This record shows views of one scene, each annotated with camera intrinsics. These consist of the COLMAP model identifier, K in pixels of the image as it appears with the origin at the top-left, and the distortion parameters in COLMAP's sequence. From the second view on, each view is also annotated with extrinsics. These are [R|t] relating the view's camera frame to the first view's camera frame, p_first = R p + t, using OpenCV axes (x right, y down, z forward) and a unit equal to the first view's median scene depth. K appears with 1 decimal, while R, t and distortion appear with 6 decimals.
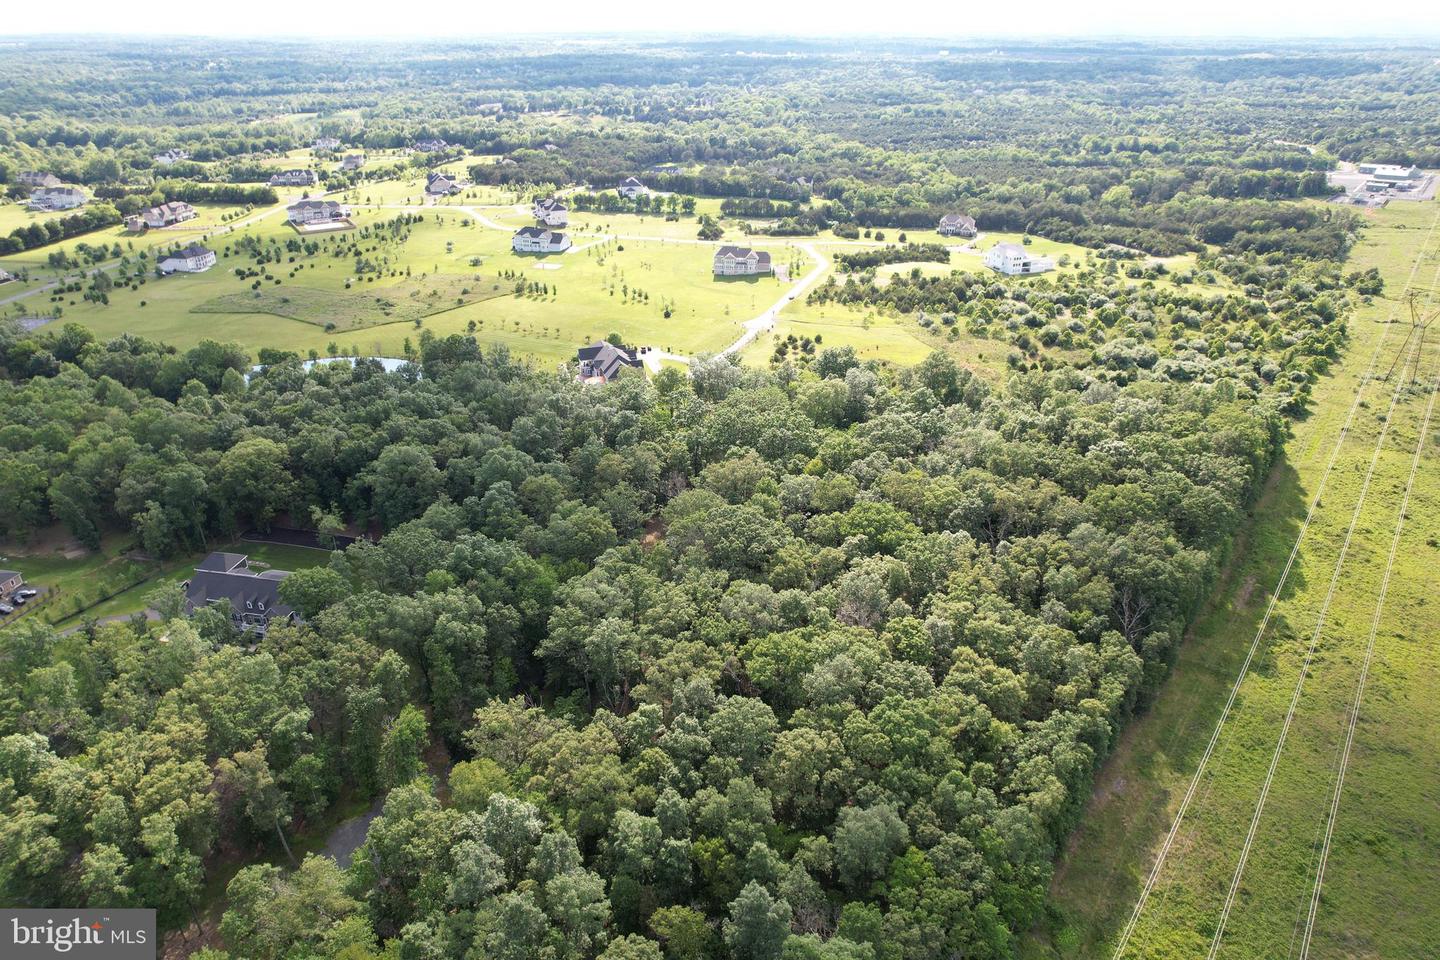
lens RADIAL K [[922.4, 0, 720.0], [0, 922.4, 480.0], [0, 0, 1]] dist [-0.085451, 0.079571]
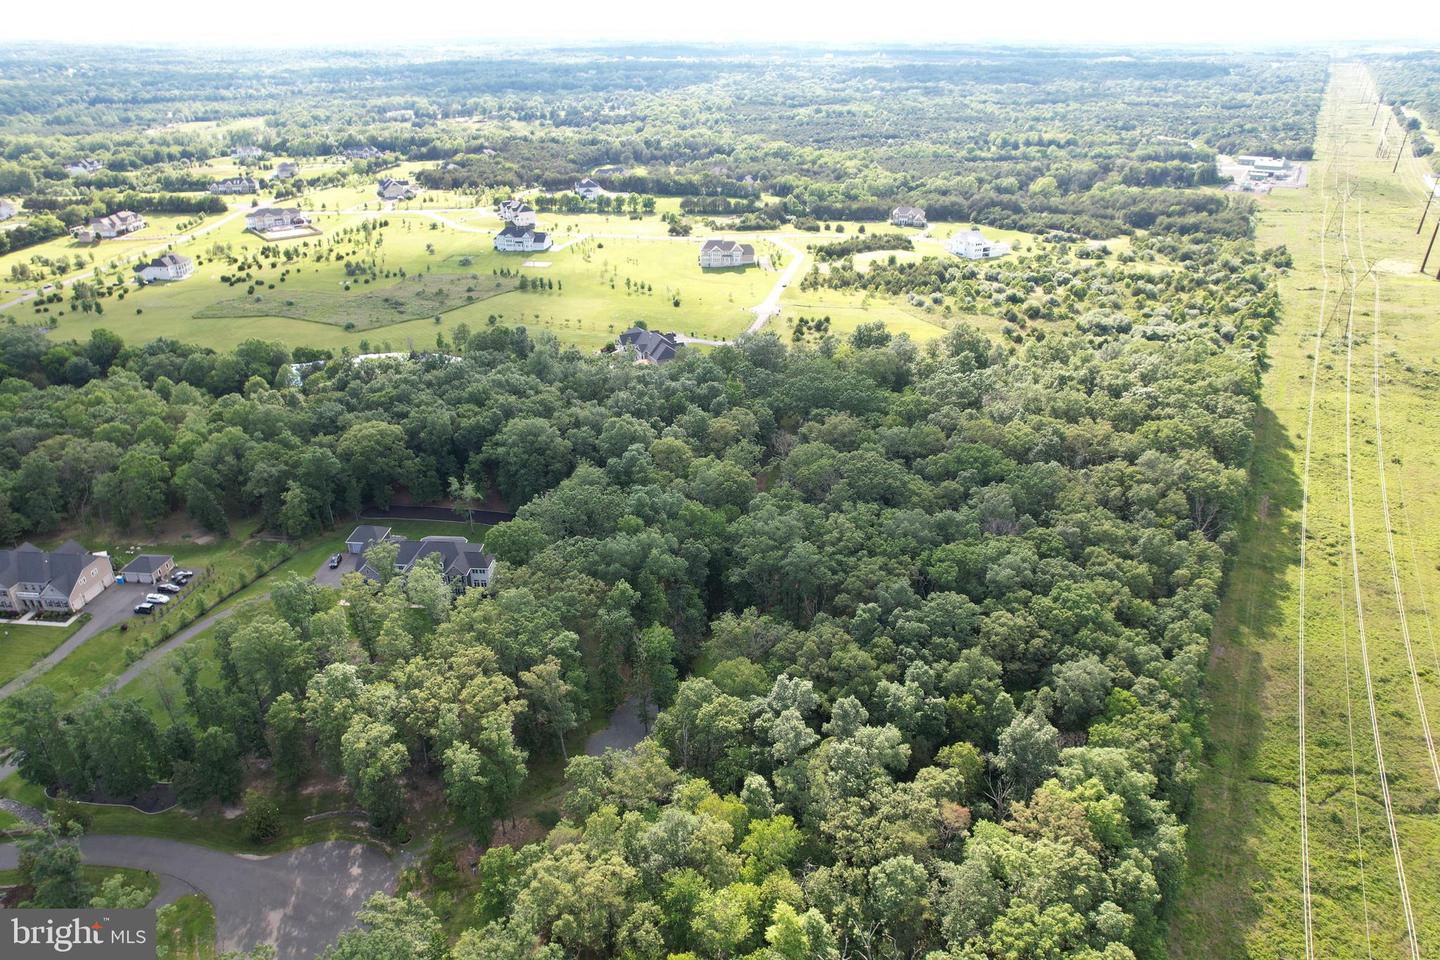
lens RADIAL K [[922.4, 0, 720.0], [0, 922.4, 480.0], [0, 0, 1]] dist [-0.085451, 0.079571]
pose [[0.992451, -0.054112, 0.110056, -0.103363], [0.054578, 0.998509, -0.001225, 0.020315], [-0.109826, 0.007222, 0.993925, -0.042224]]
